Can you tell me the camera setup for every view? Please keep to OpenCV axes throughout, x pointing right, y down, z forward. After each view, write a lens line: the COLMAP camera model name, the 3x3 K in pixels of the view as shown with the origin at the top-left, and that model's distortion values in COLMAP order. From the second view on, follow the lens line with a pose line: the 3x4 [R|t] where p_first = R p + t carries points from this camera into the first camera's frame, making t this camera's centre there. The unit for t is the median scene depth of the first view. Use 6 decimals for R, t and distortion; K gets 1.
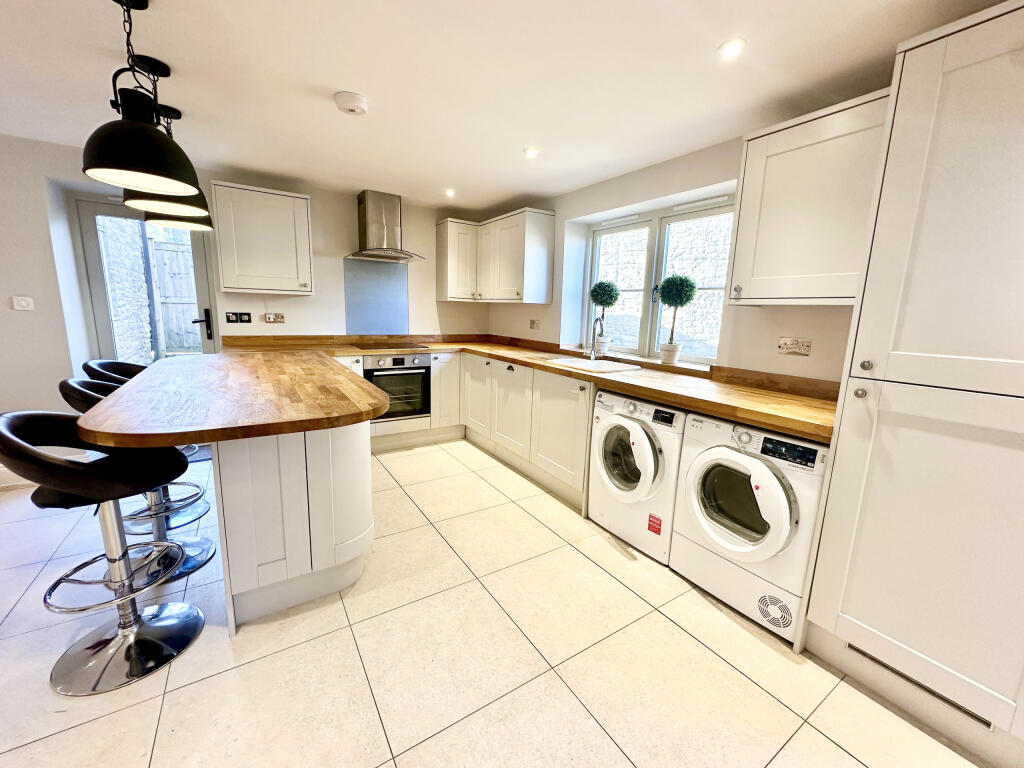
lens RADIAL K [[410.1, 0, 512.0], [0, 410.1, 384.0], [0, 0, 1]] dist [-0.000130, -0.000064]
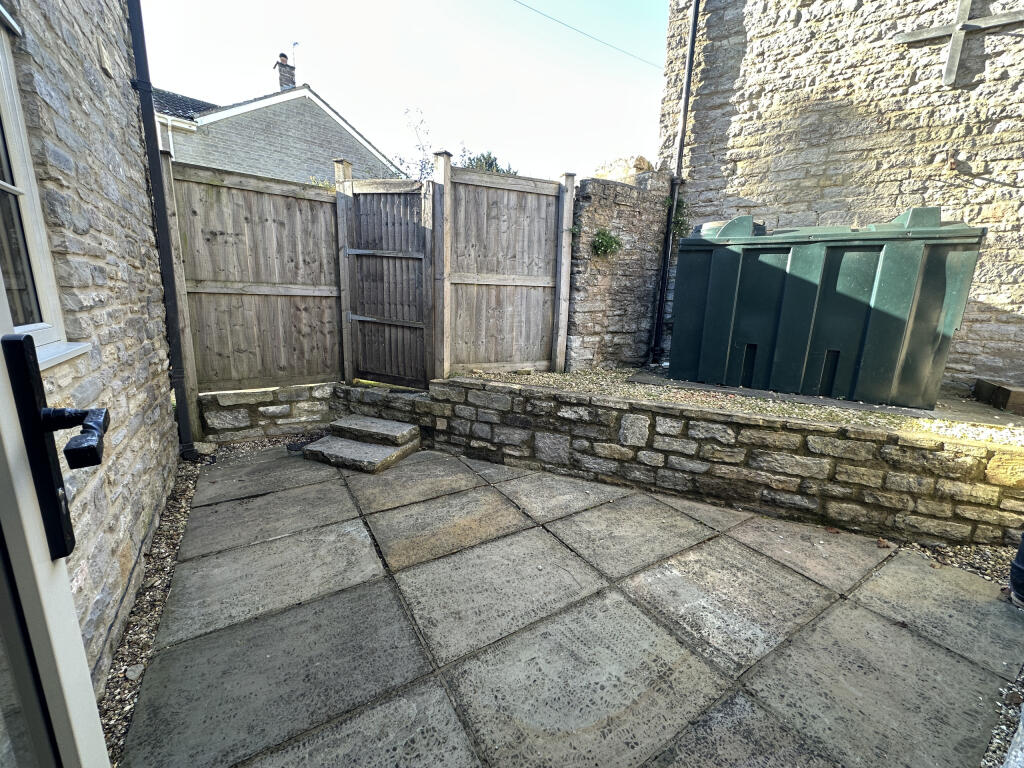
lens RADIAL K [[410.1, 0, 512.0], [0, 410.1, 384.0], [0, 0, 1]] dist [-0.000130, -0.000064]
pose [[0.999974, 0.005836, -0.004201, -0.475877], [-0.005710, 0.999552, 0.029388, -0.107639], [0.004370, -0.029363, 0.999559, 0.519833]]
